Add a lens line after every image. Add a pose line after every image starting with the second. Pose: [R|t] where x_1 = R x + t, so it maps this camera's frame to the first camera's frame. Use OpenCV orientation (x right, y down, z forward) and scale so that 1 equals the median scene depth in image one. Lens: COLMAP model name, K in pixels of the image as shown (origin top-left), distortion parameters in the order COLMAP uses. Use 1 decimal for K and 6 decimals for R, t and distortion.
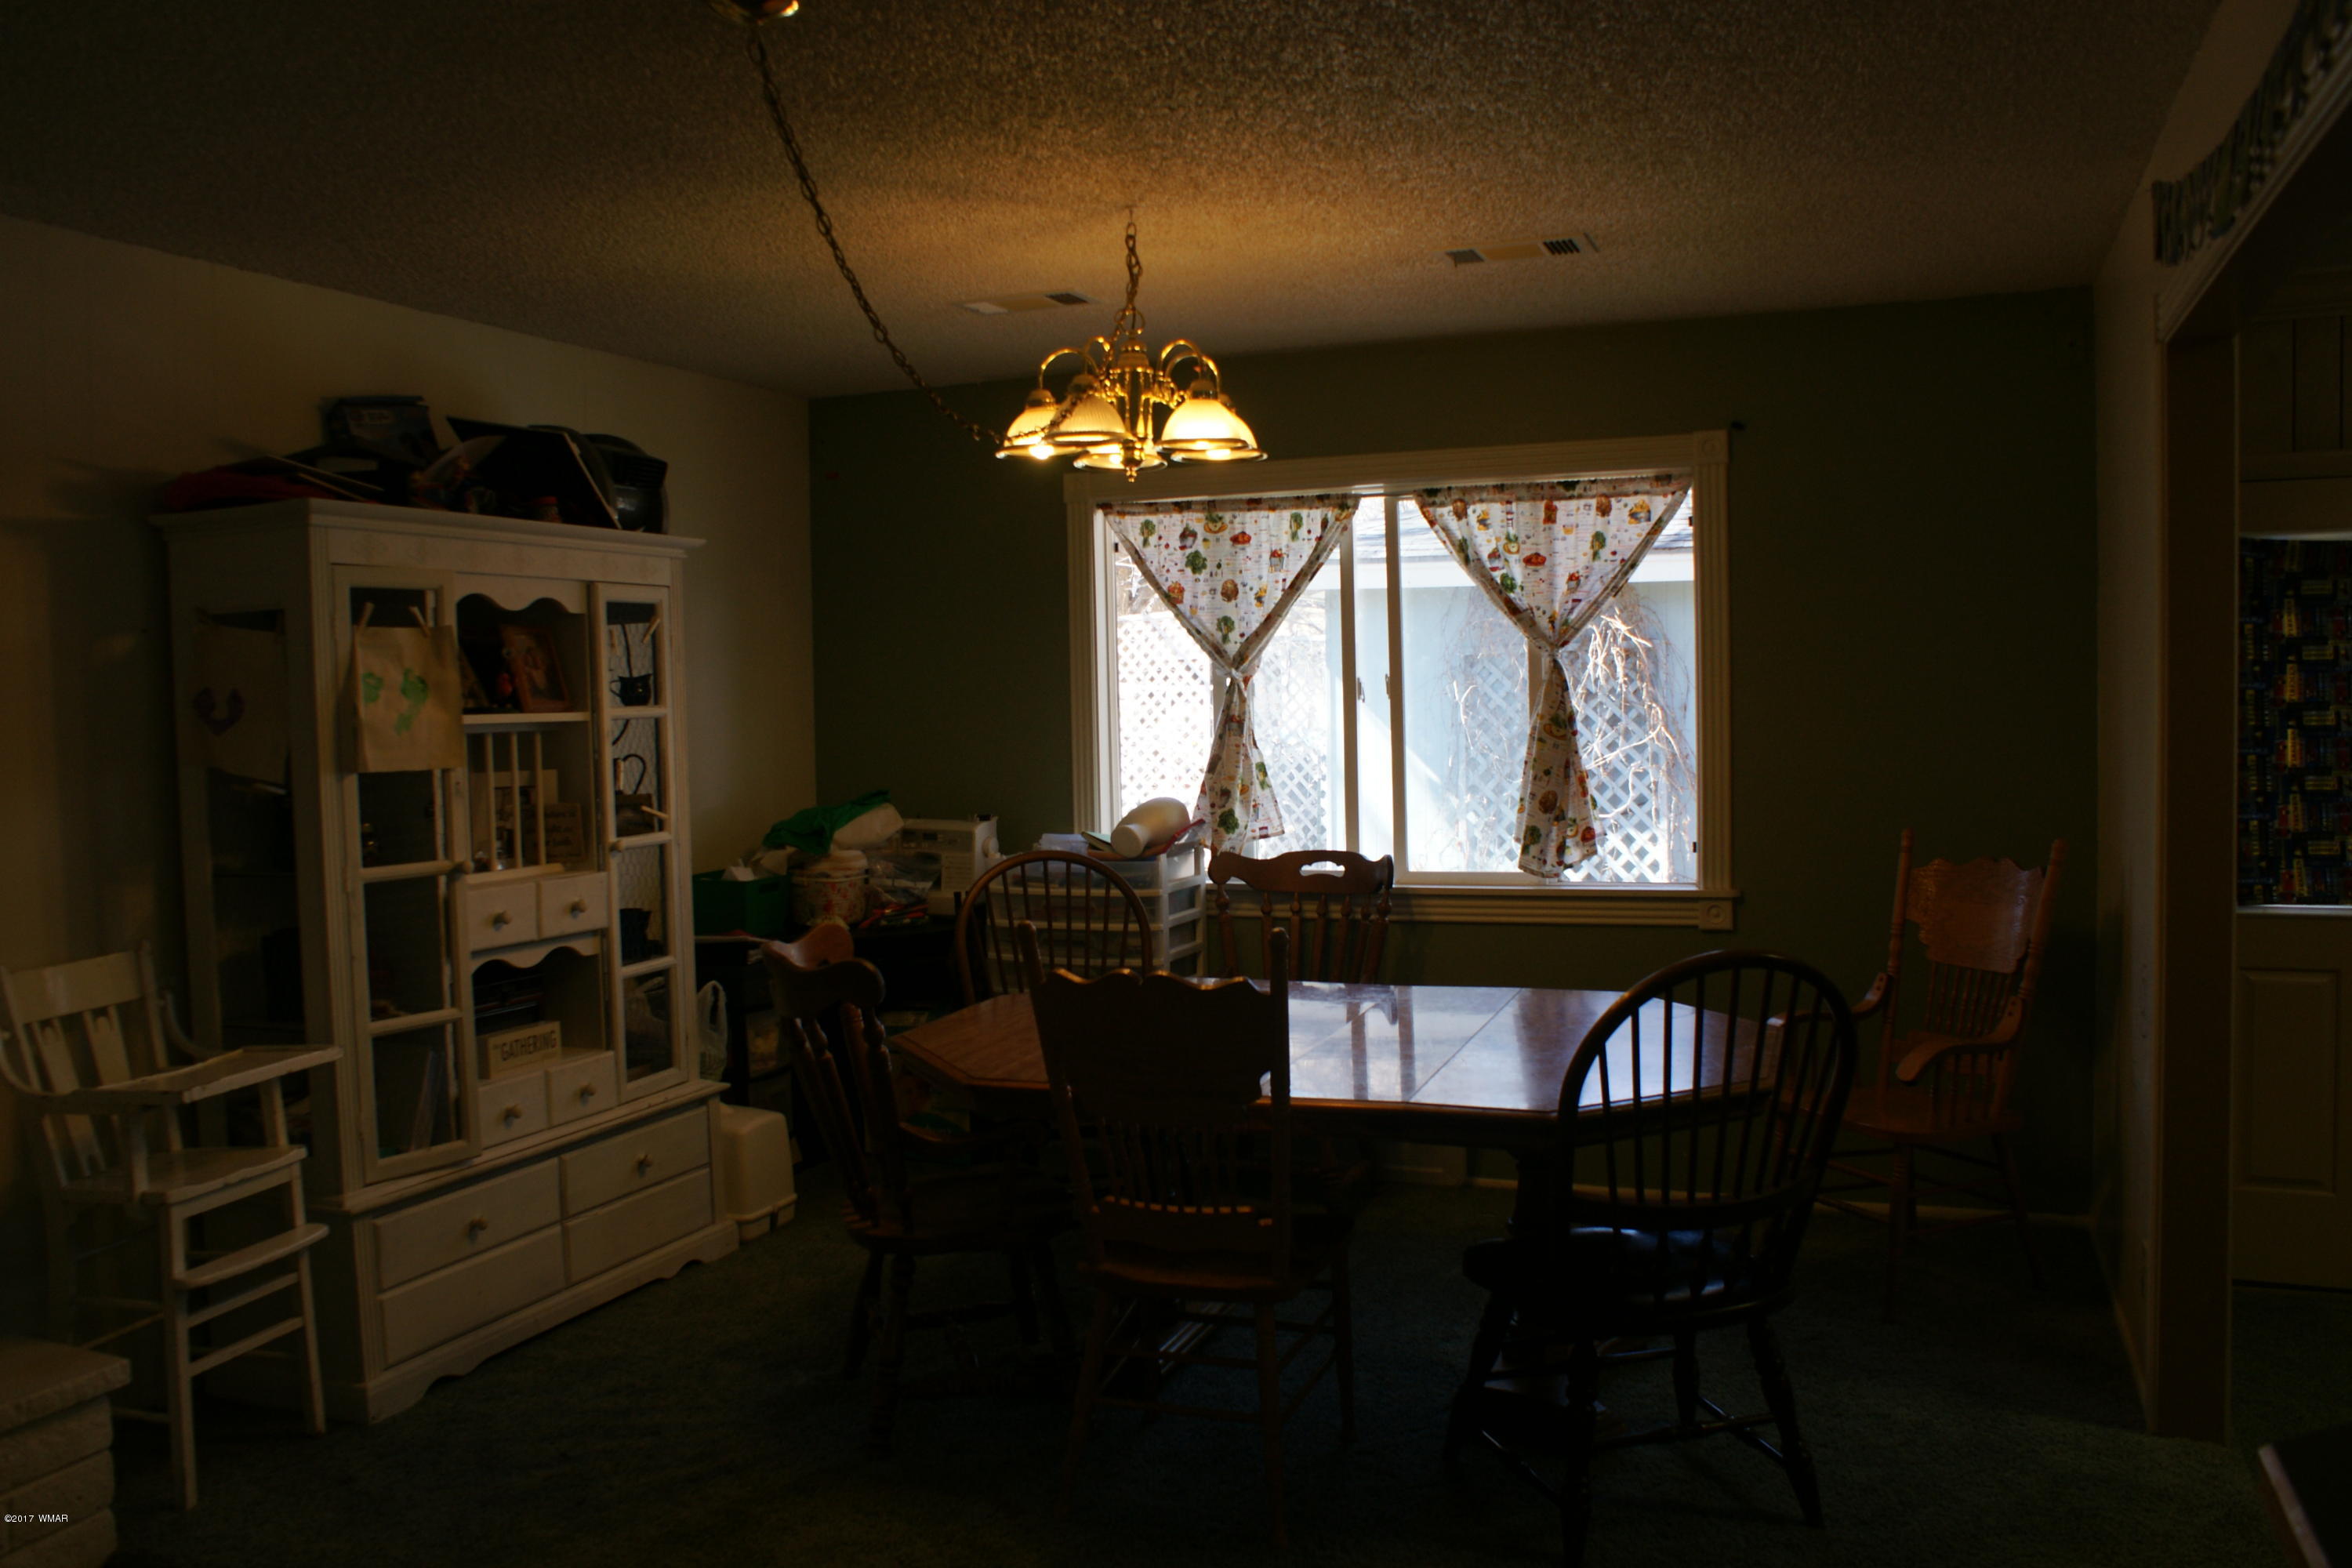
lens RADIAL K [[1867.2, 0, 1170.8], [0, 1867.2, 786.6], [0, 0, 1]] dist [-0.114282, 0.043877]
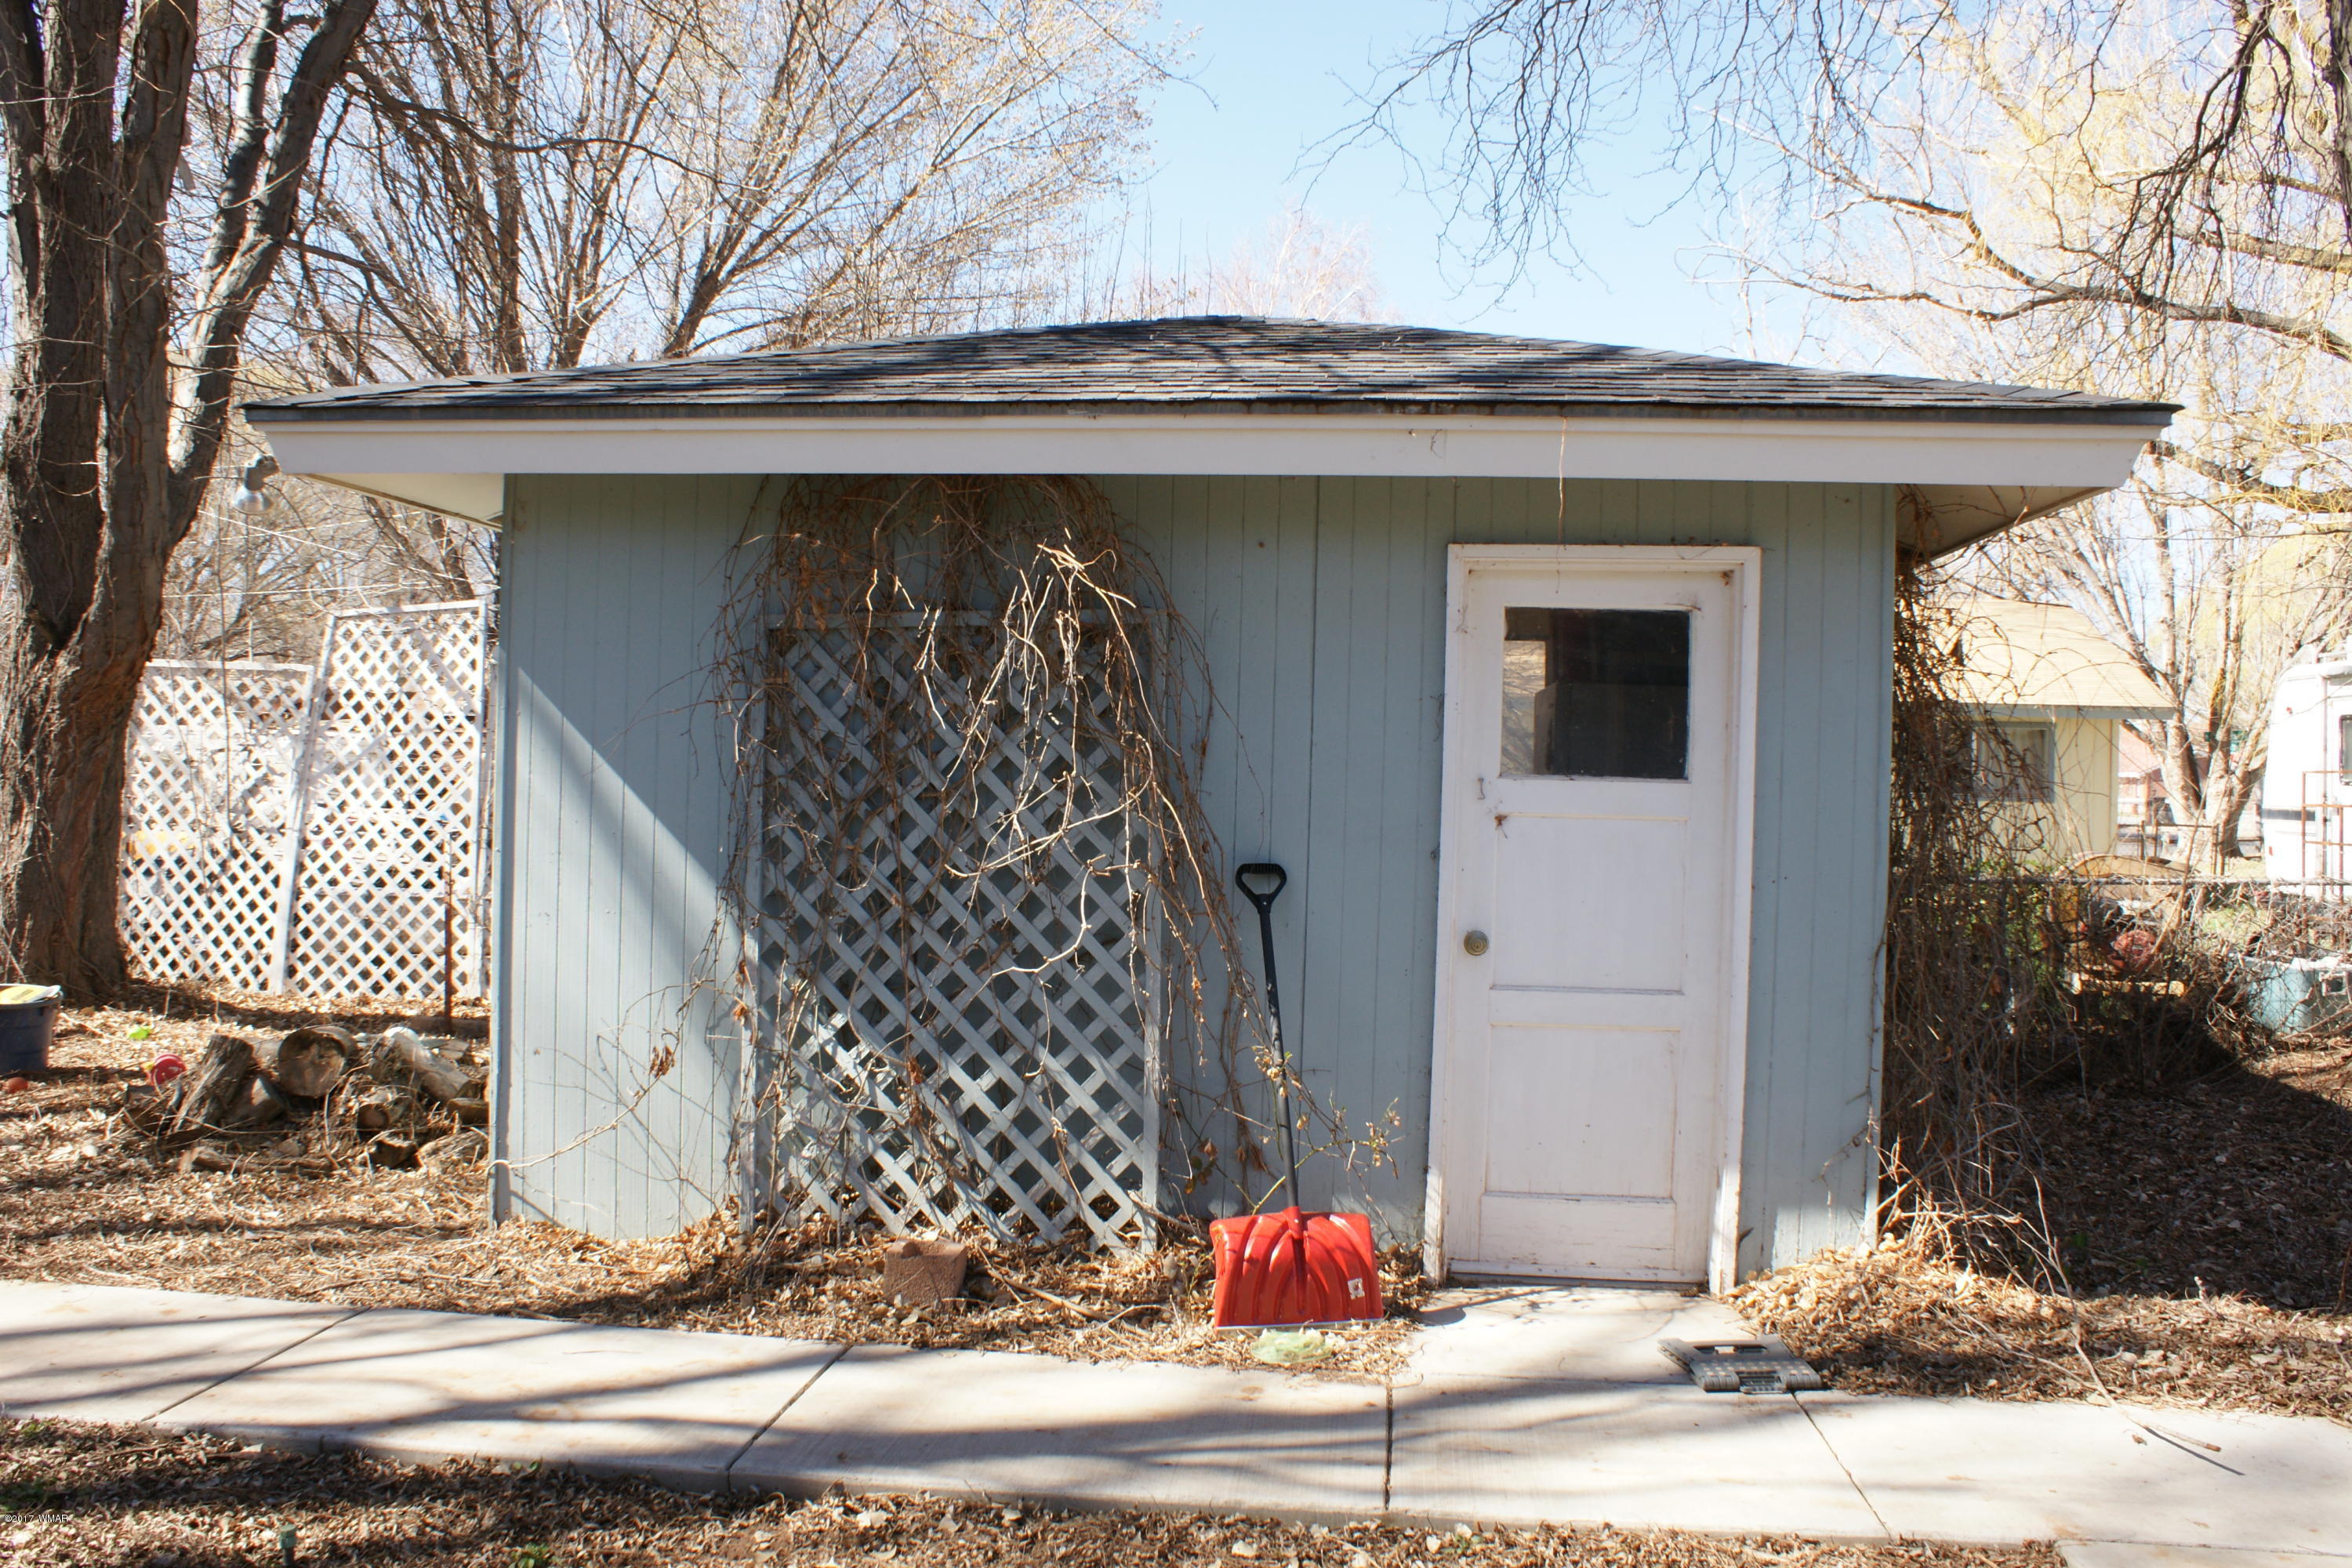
lens RADIAL K [[1867.2, 0, 1178.4], [0, 1867.2, 776.3], [0, 0, 1]] dist [-0.114282, 0.043877]
pose [[0.960317, 0.029993, 0.277294, 0.134099], [-0.021025, 0.999157, -0.035259, -0.017075], [-0.278117, 0.028030, 0.960138, 0.522984]]
